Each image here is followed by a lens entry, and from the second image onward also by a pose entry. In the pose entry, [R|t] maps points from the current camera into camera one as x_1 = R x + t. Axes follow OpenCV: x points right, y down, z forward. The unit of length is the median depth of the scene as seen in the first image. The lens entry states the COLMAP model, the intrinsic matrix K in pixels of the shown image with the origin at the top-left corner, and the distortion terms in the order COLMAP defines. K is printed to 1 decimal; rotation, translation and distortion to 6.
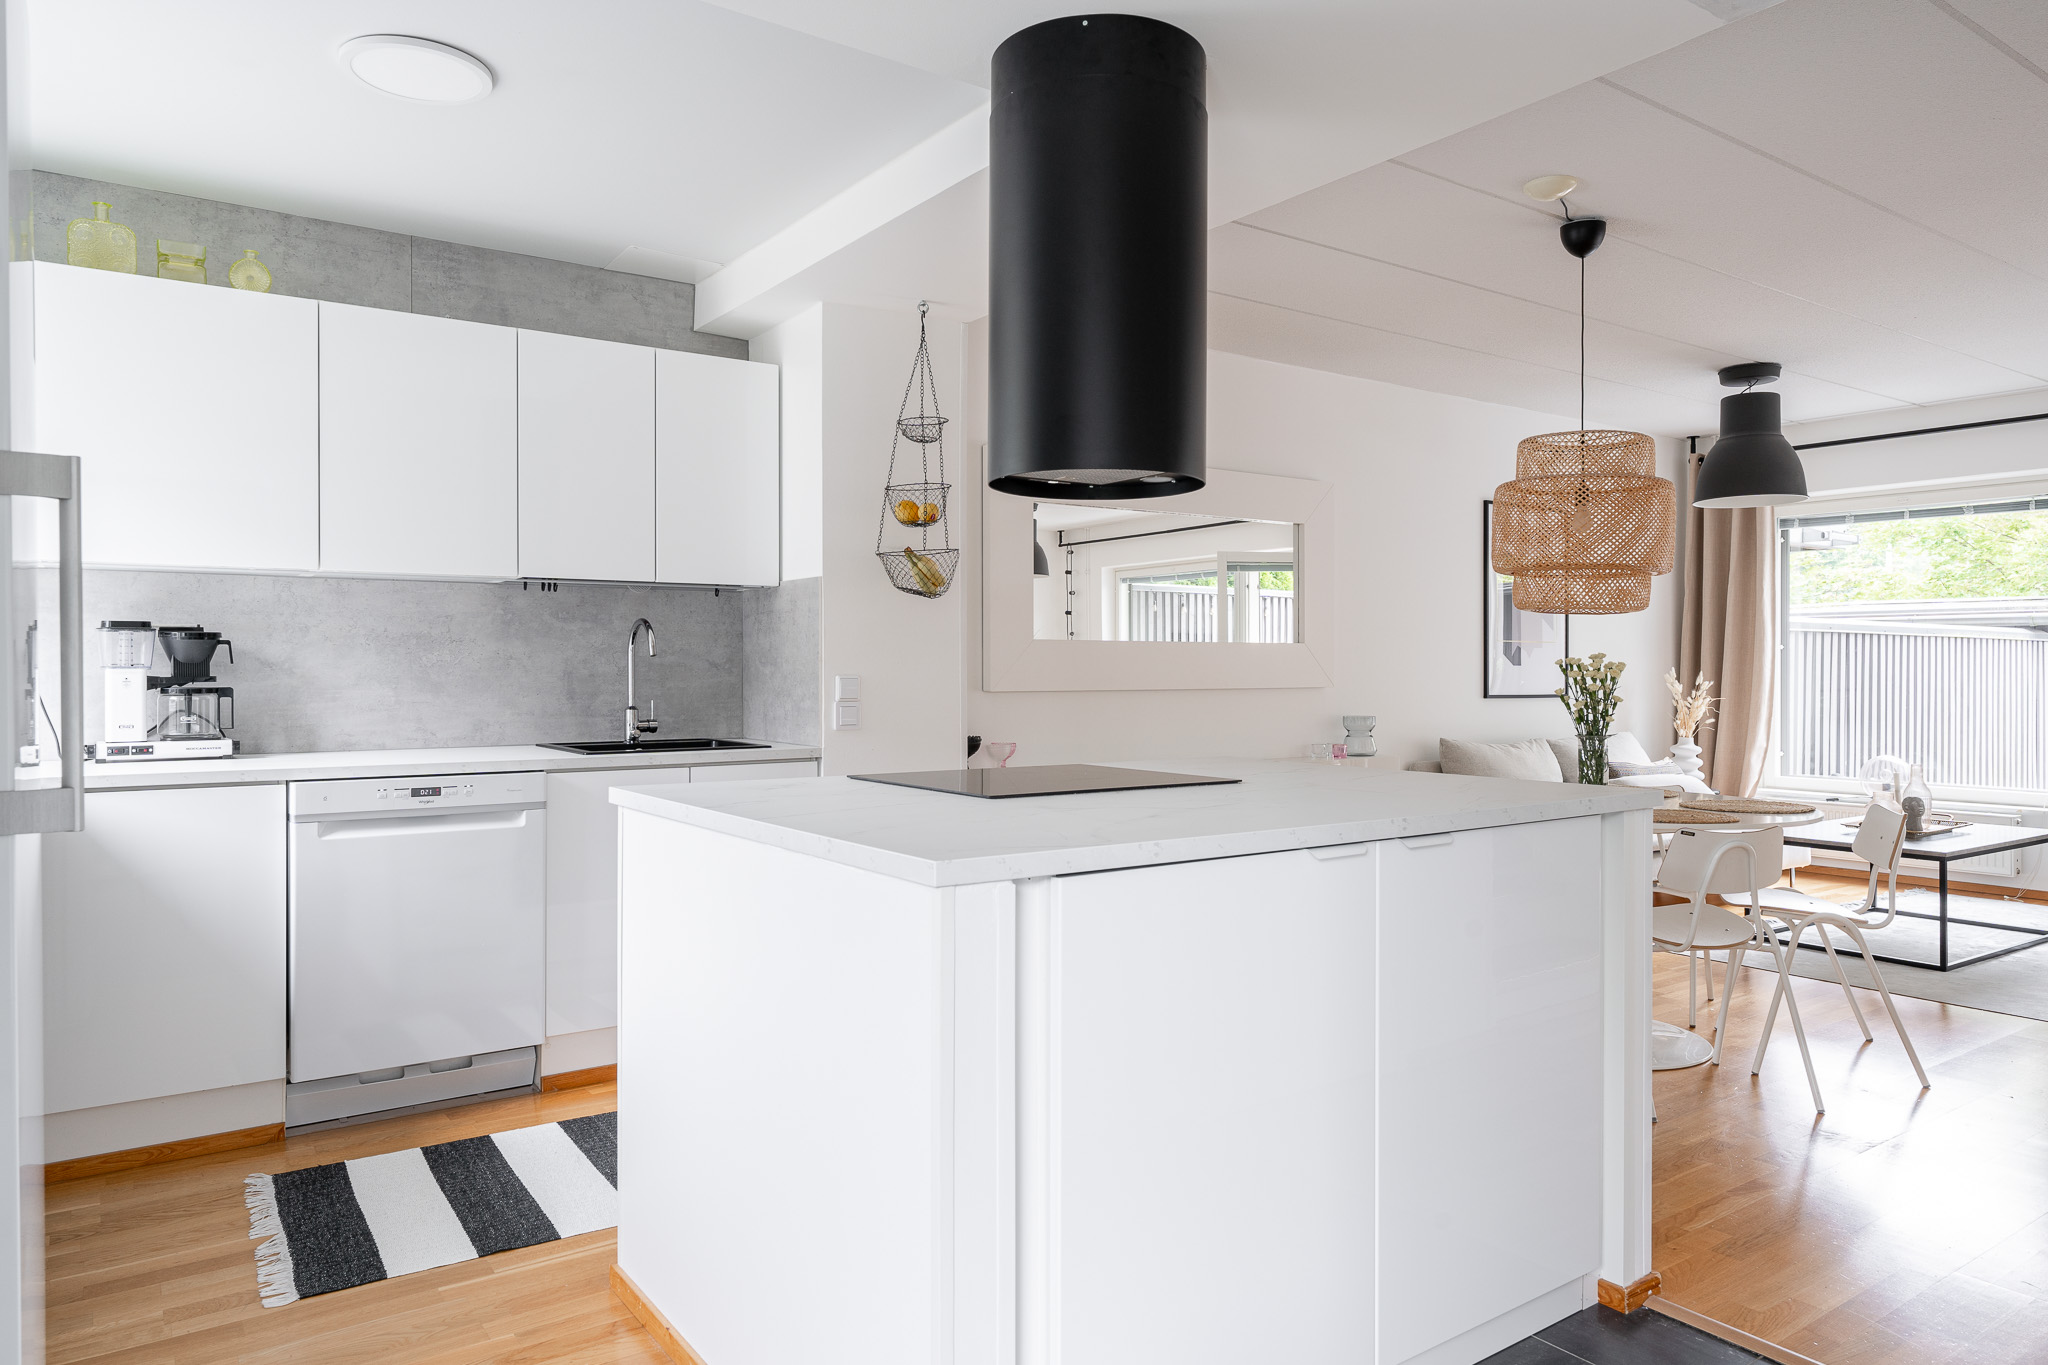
lens RADIAL K [[1292.2, 0, 1018.6], [0, 1292.2, 672.7], [0, 0, 1]] dist [-0.005549, -0.002188]
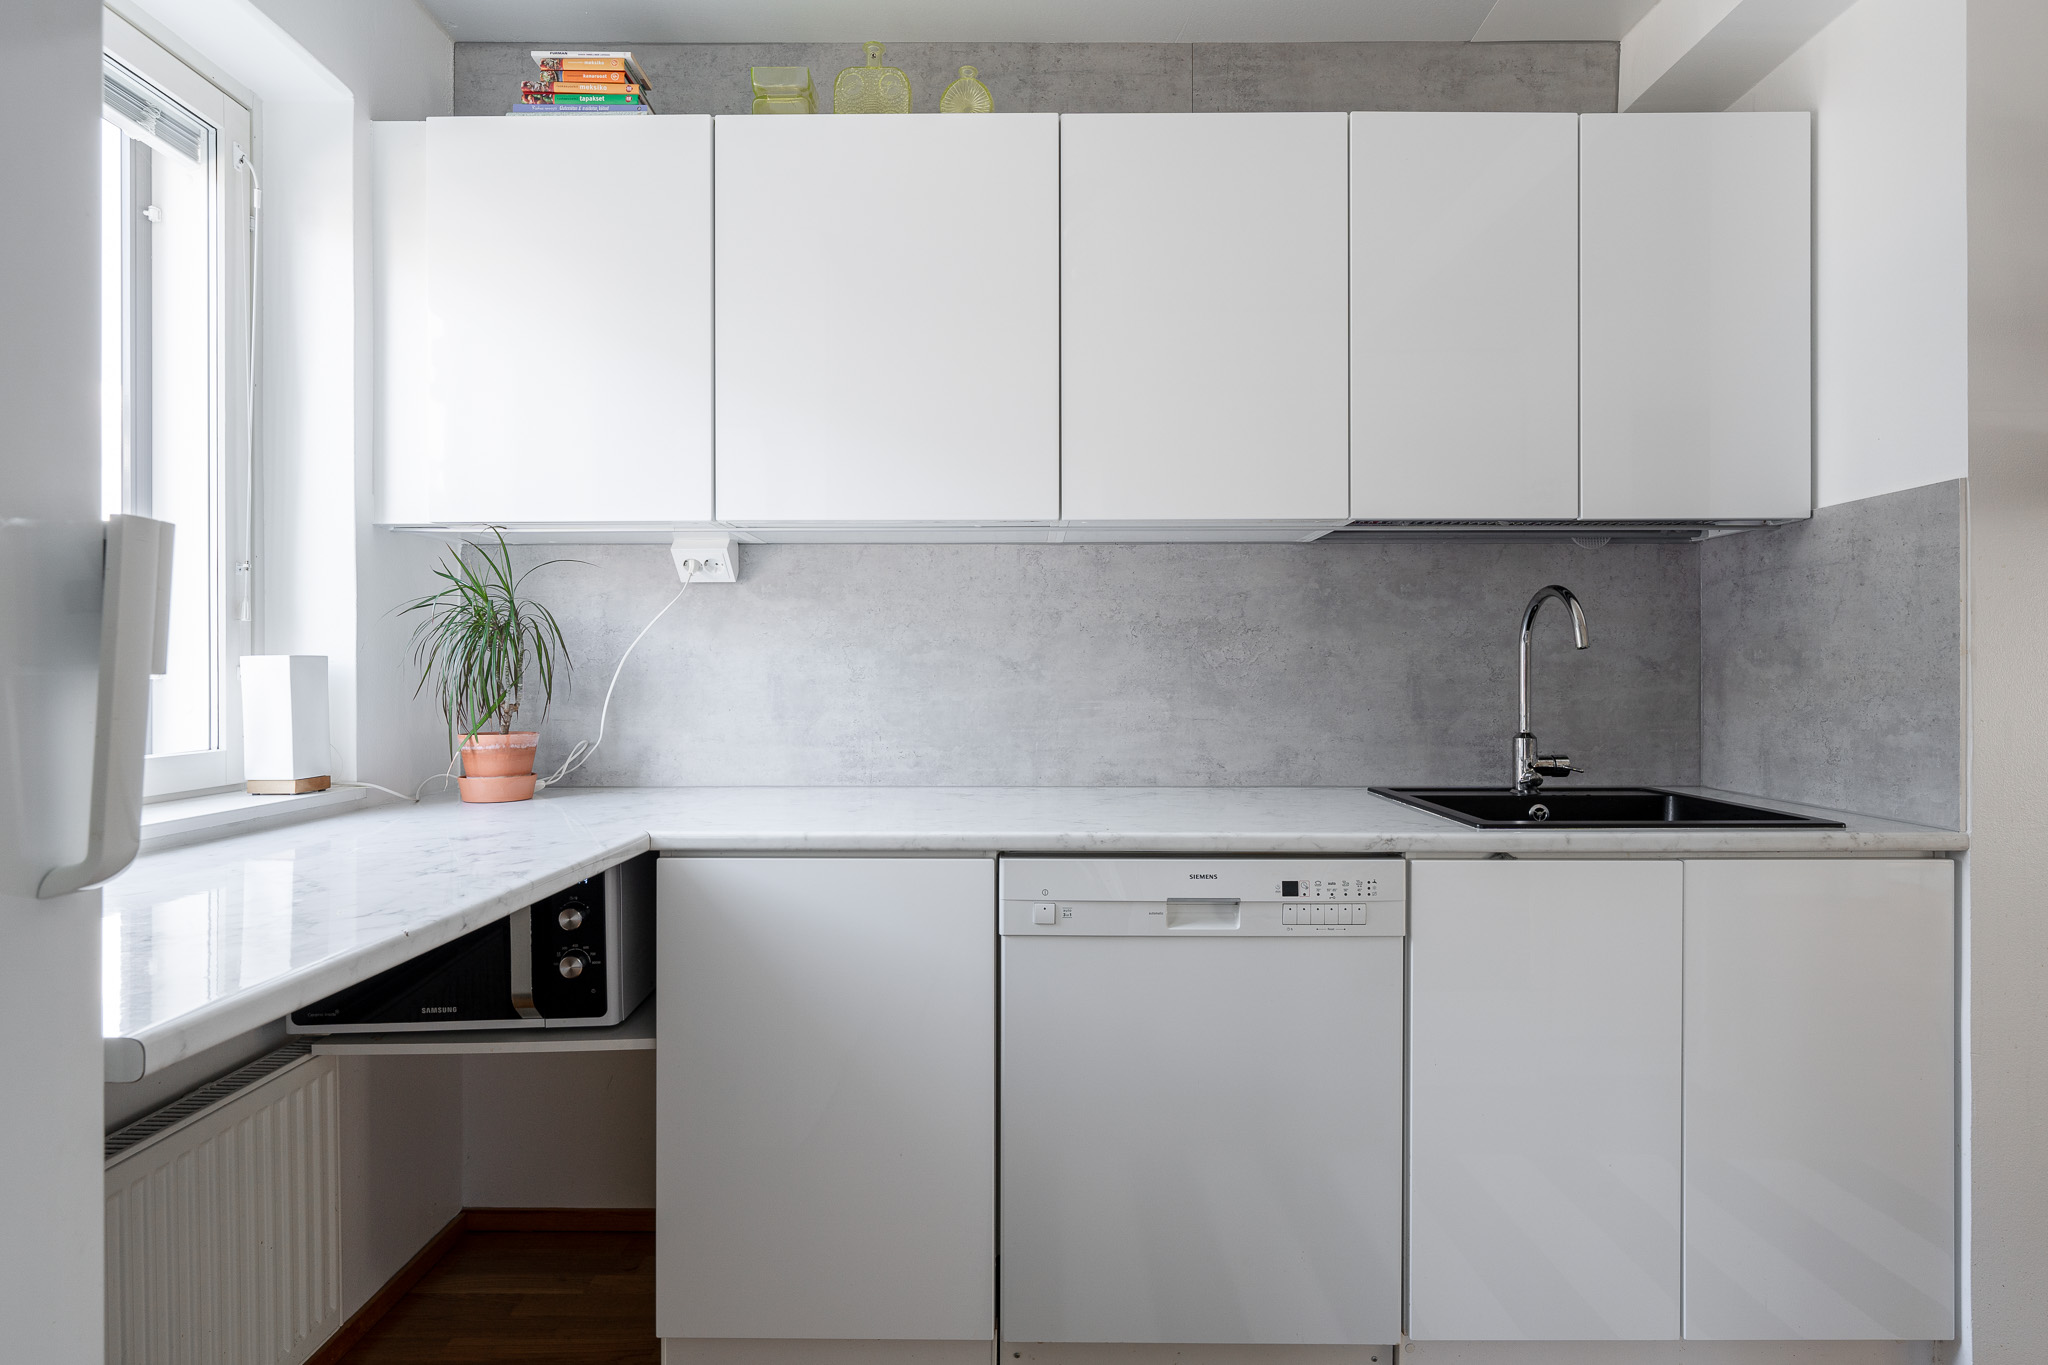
lens RADIAL K [[1081.0, 0, 1021.9], [0, 1081.0, 675.7], [0, 0, 1]] dist [0.001500, -0.000020]
pose [[0.821898, 0.000647, -0.569635, -0.206334], [-0.001902, 0.999997, -0.001609, 0.000690], [0.569632, 0.002406, 0.821897, 0.452510]]
